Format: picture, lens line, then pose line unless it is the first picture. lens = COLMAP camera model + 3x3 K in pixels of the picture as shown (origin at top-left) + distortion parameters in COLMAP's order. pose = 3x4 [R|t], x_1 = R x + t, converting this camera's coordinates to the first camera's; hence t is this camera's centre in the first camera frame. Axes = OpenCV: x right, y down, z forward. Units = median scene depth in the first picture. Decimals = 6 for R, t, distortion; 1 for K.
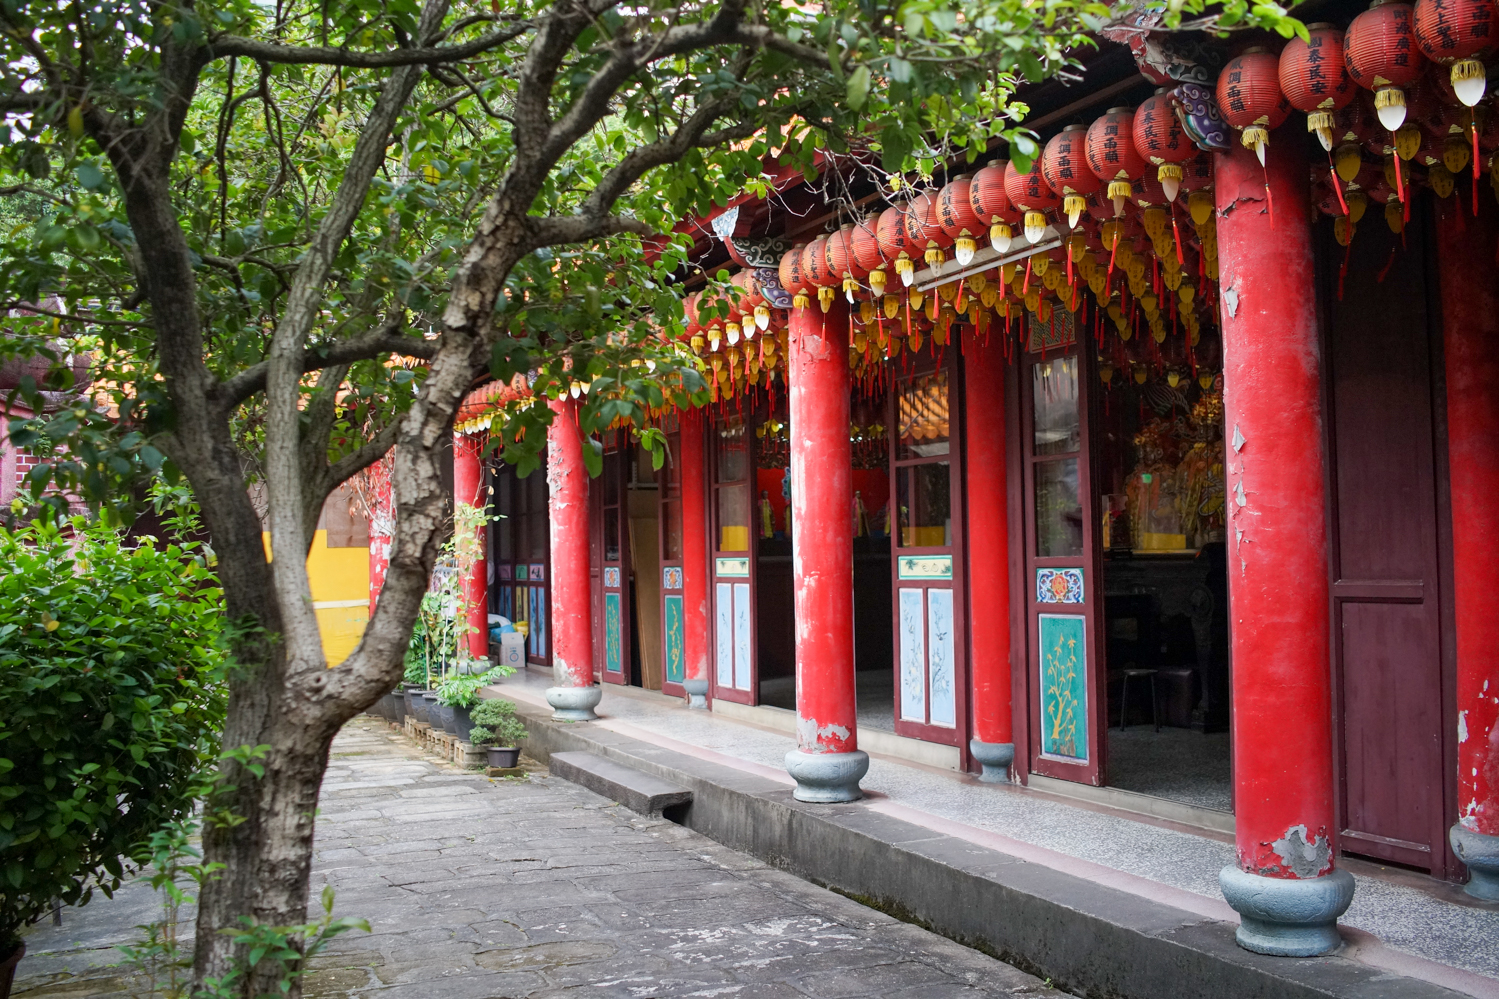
lens RADIAL K [[1474.2, 0, 749.5], [0, 1474.2, 499.5], [0, 0, 1]] dist [-0.089398, 0.002550]
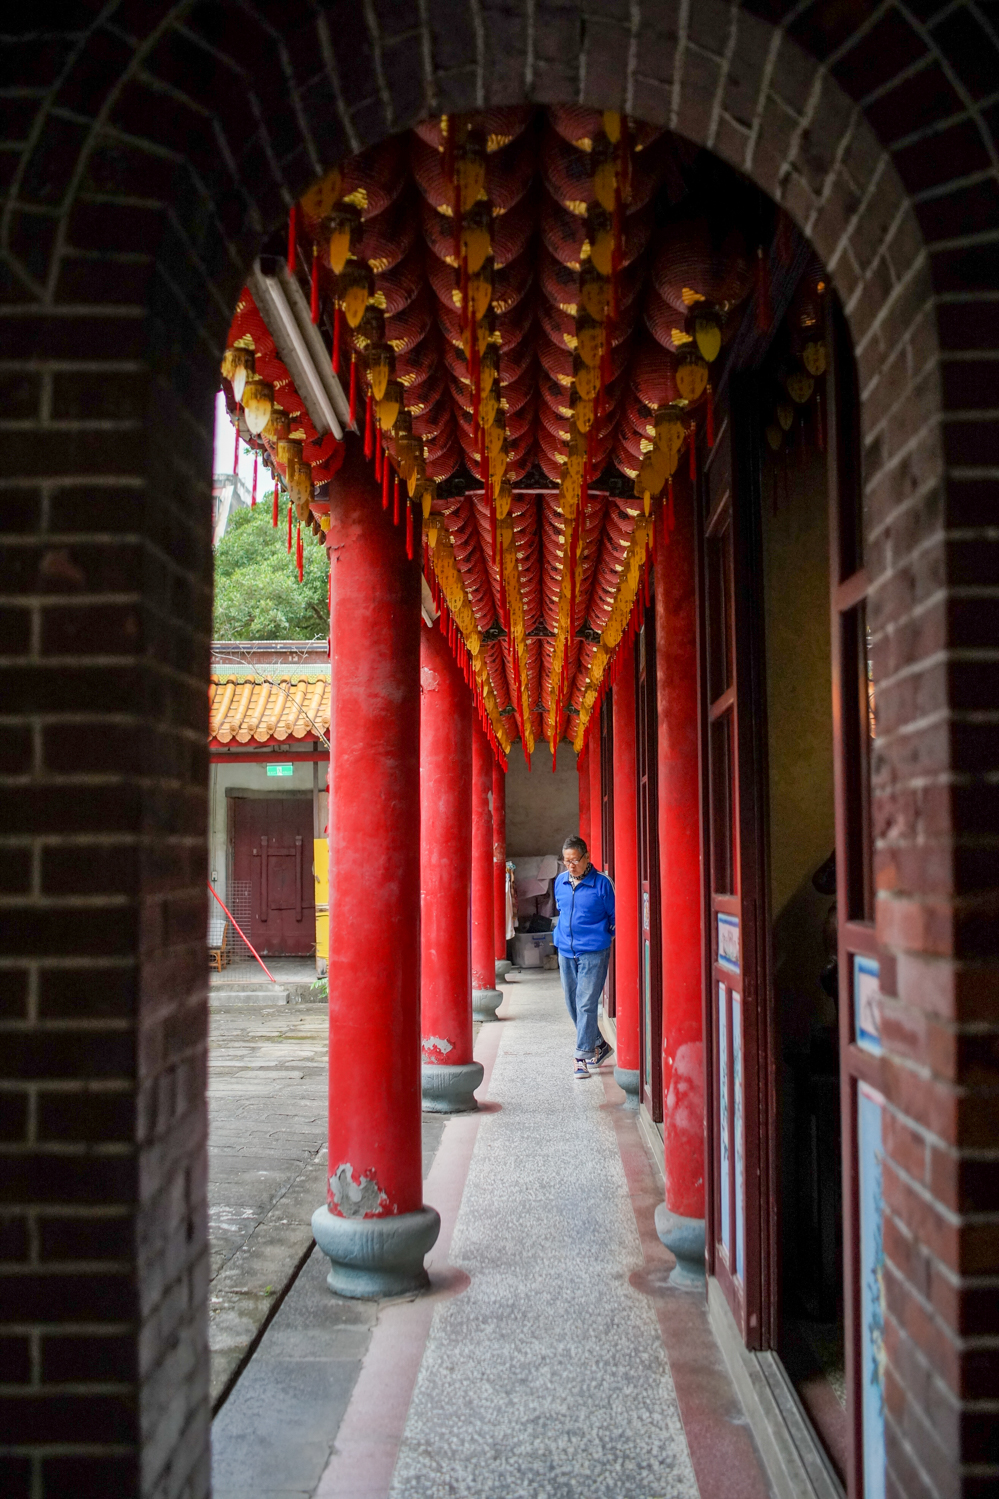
lens RADIAL K [[1461.8, 0, 499.5], [0, 1461.8, 749.5], [0, 0, 1]] dist [-0.015253, -0.003137]
pose [[0.895661, -0.024352, -0.444071, 0.916727], [0.010568, 0.999383, -0.033489, -0.027787], [0.444613, 0.025301, 0.895366, 0.128197]]
